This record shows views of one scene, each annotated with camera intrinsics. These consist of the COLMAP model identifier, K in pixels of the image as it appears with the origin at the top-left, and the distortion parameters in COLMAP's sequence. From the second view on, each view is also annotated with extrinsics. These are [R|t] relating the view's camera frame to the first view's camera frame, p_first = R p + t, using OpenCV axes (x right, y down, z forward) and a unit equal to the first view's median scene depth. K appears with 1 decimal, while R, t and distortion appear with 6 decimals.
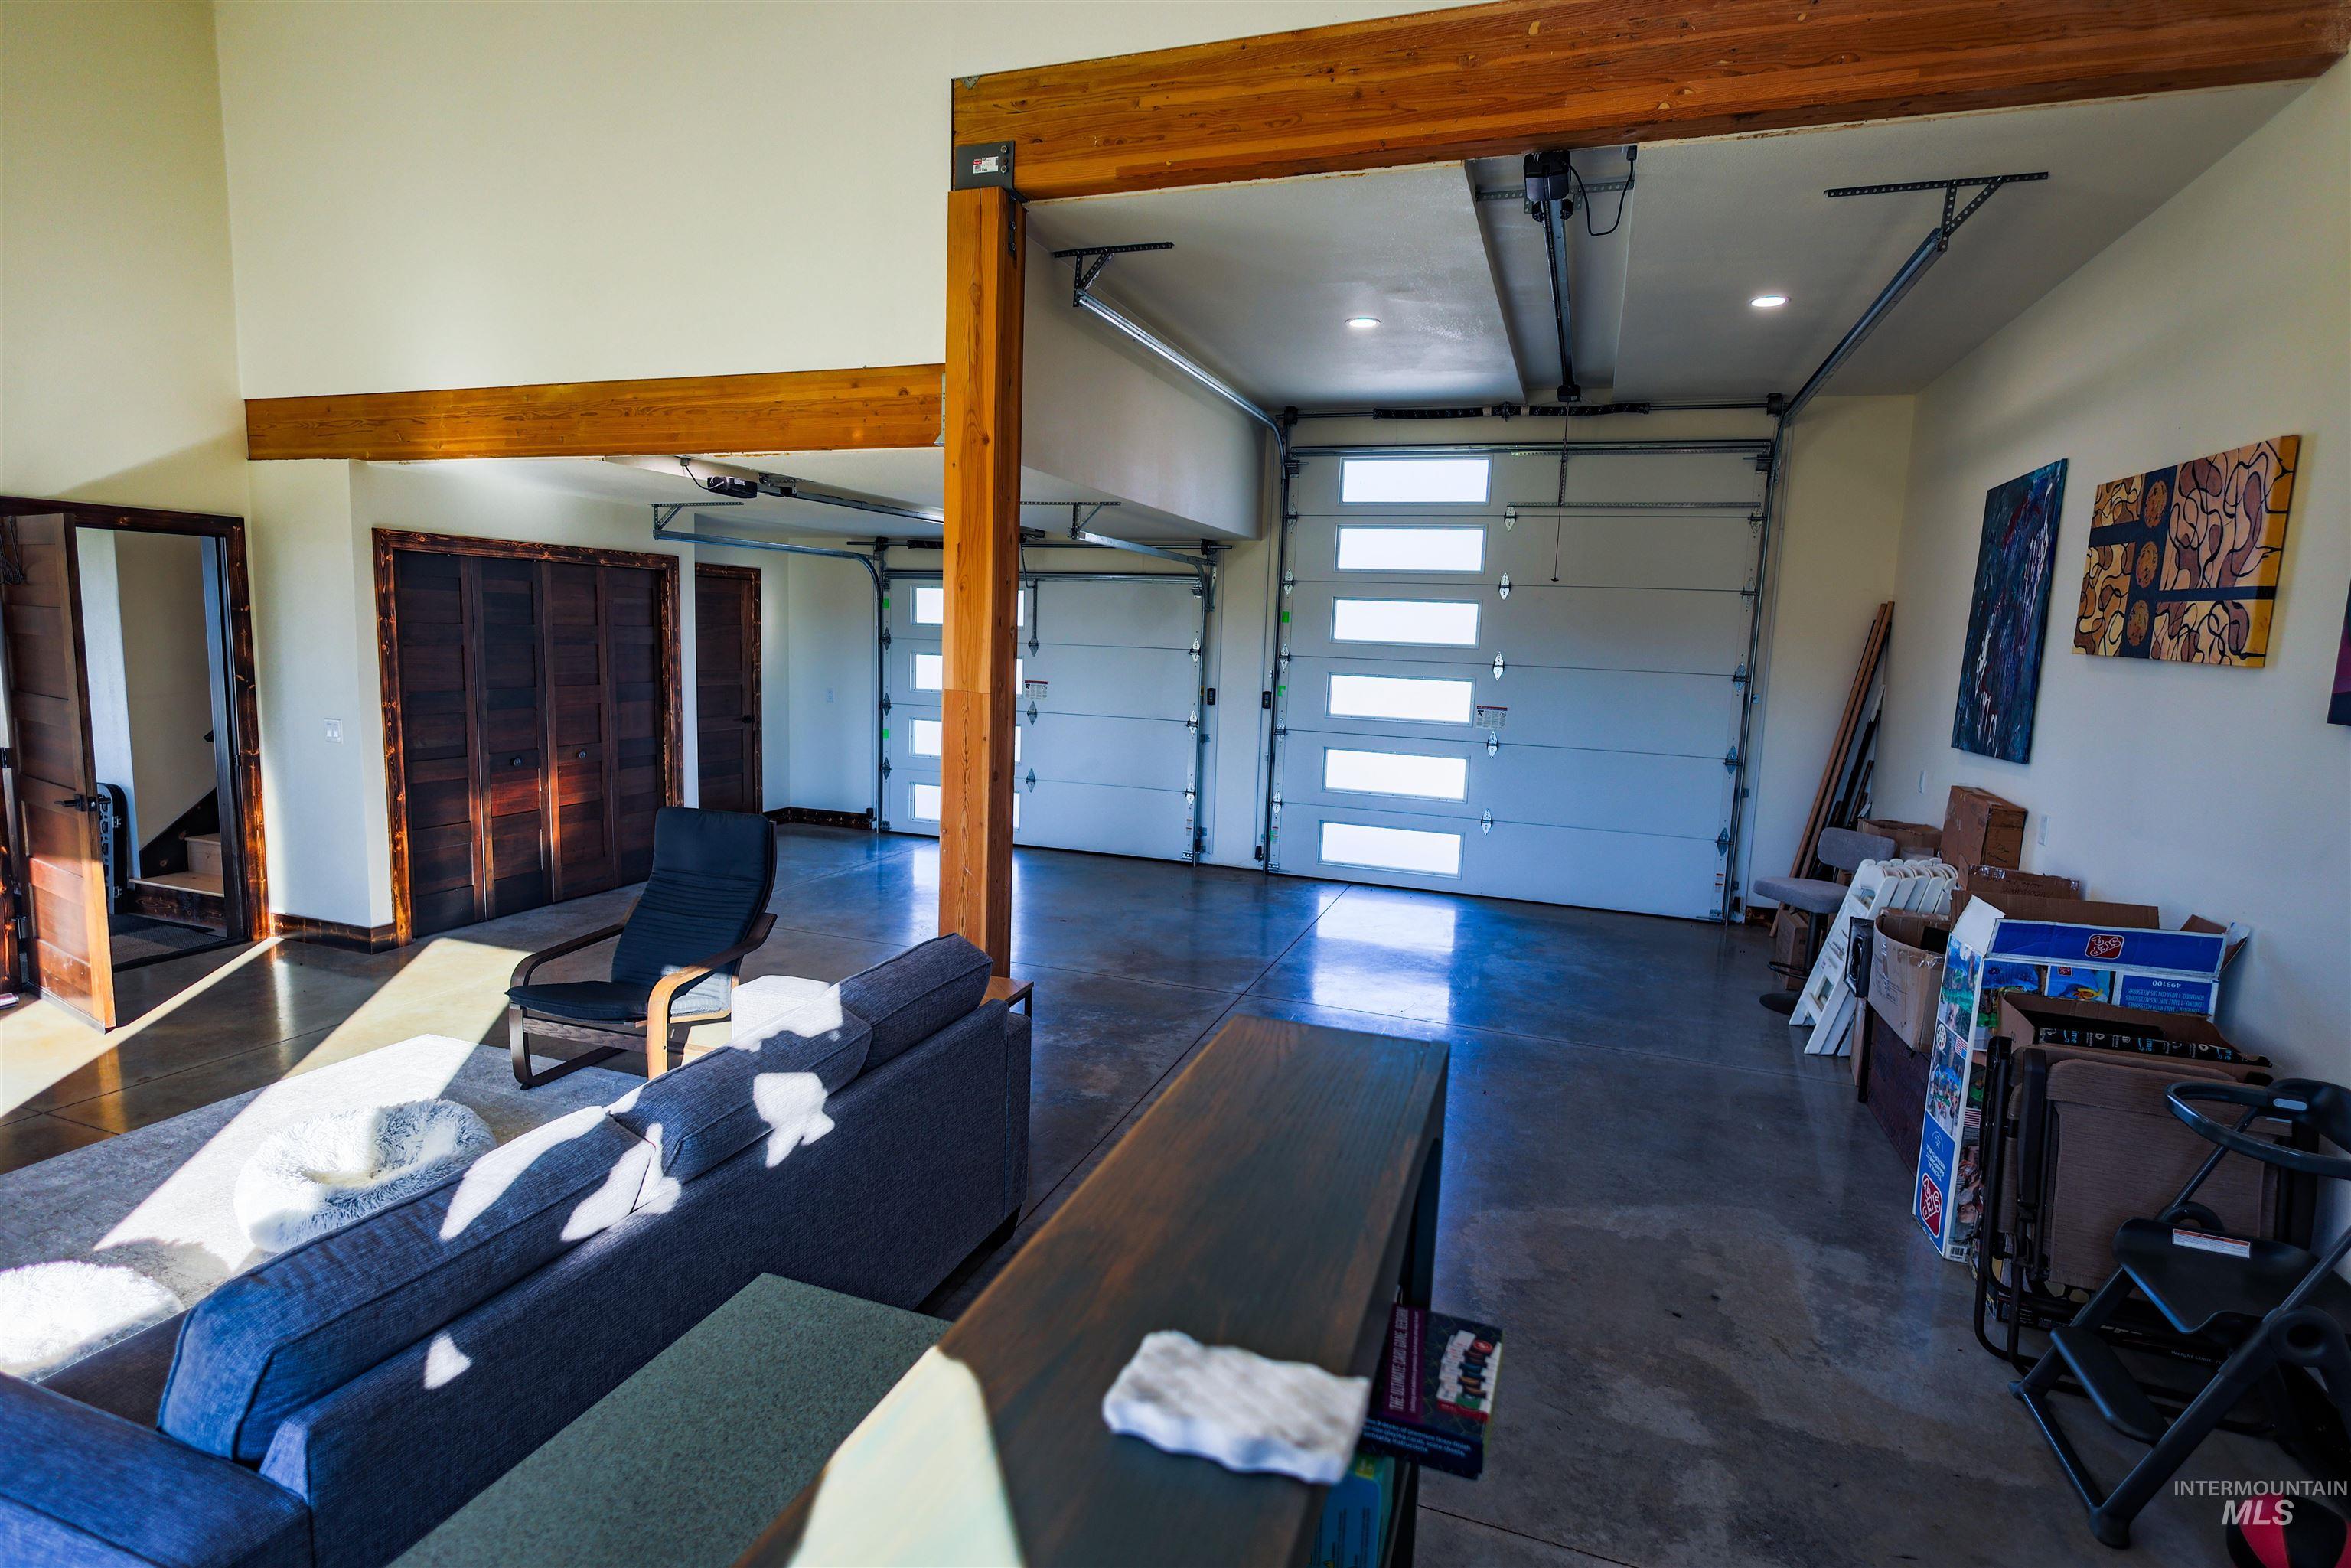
lens RADIAL K [[1147.2, 0, 1175.5], [0, 1147.2, 784.0], [0, 0, 1]] dist [-0.000949, -0.000755]
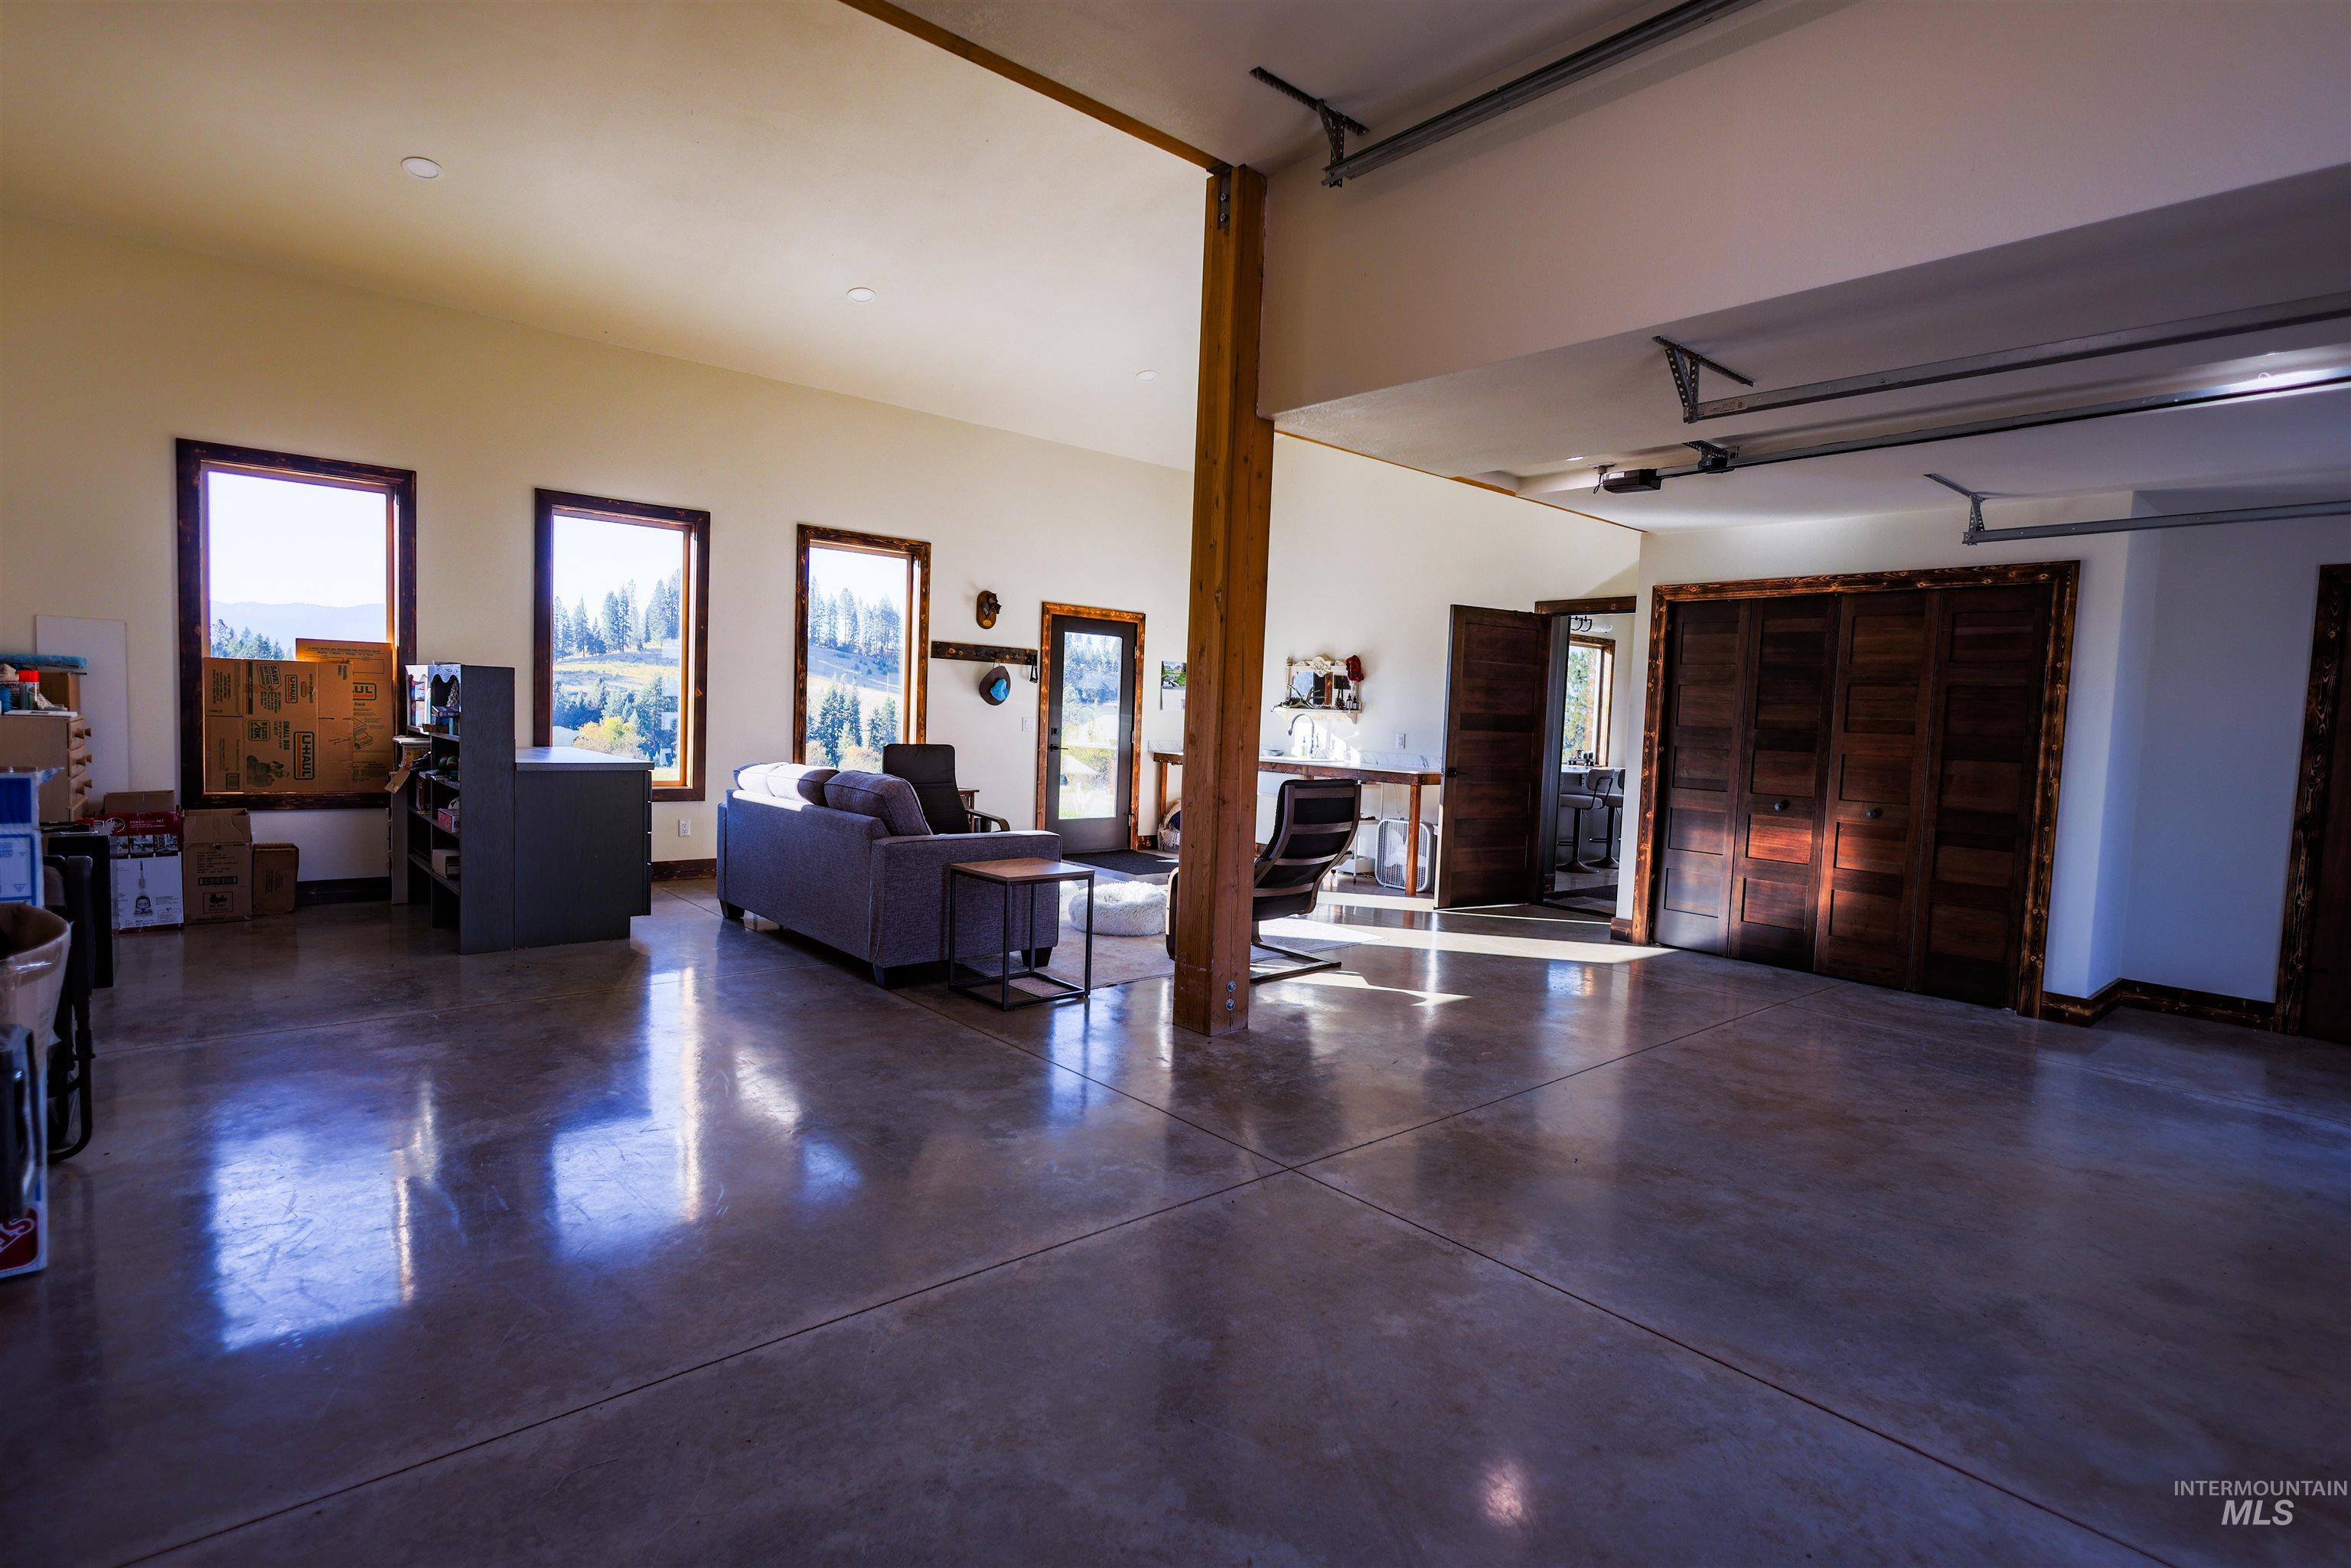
lens RADIAL K [[1149.4, 0, 1186.1], [0, 1149.4, 787.8], [0, 0, 1]] dist [-0.003066, 0.000122]
pose [[-0.485534, 0.001167, -0.874217, 0.523652], [-0.174471, 0.979752, 0.098208, -0.043947], [0.856631, 0.200209, -0.475499, 1.062762]]
